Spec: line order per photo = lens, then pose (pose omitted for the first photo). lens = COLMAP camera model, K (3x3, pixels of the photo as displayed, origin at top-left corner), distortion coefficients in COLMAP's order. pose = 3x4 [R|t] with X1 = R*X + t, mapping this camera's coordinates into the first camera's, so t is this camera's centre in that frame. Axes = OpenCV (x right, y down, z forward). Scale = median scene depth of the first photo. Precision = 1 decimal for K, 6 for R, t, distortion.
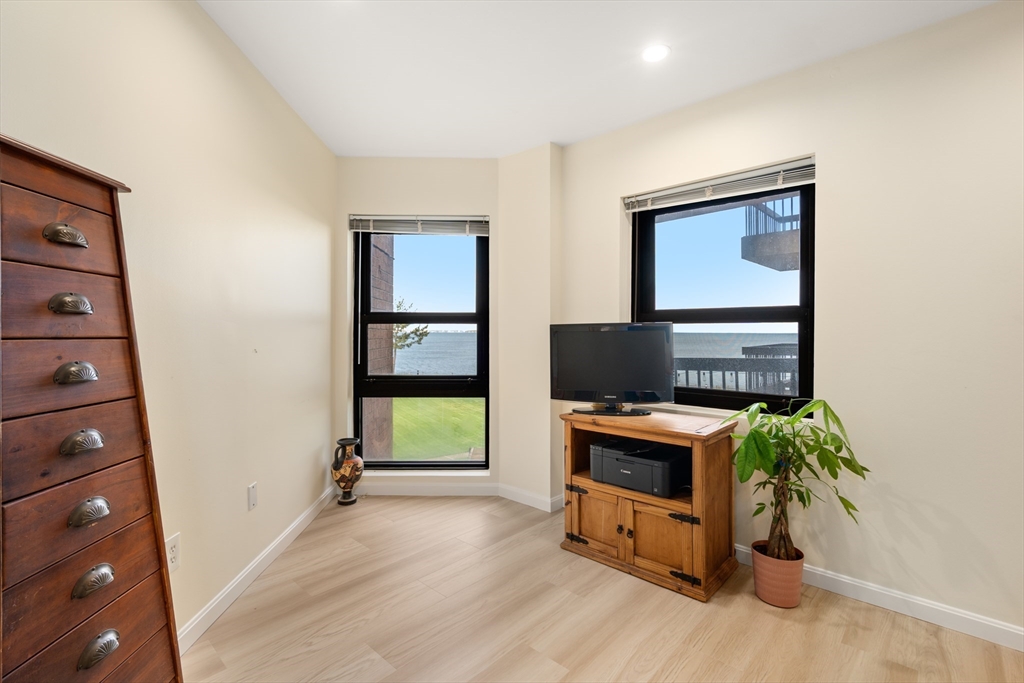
lens RADIAL K [[469.3, 0, 511.3], [0, 469.3, 332.1], [0, 0, 1]] dist [-0.001738, 0.000549]
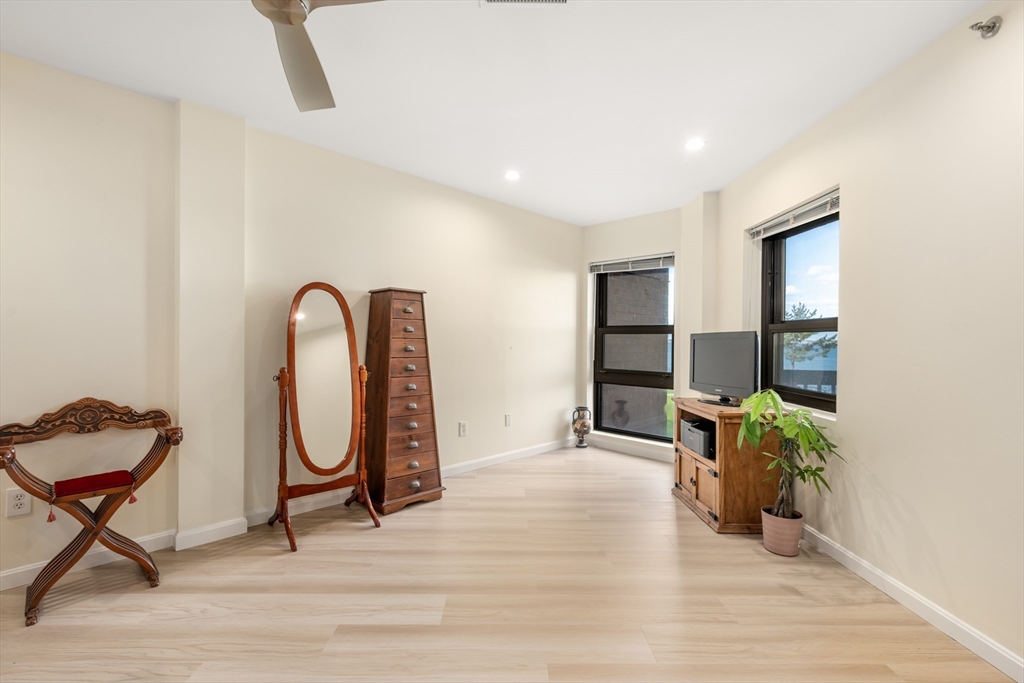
lens RADIAL K [[469.3, 0, 505.9], [0, 469.3, 347.5], [0, 0, 1]] dist [-0.001738, 0.000549]
pose [[0.675703, 0.016905, -0.736980, 0.851666], [-0.008604, 0.999850, 0.015046, 0.008494], [0.737124, -0.003825, 0.675747, -0.341597]]
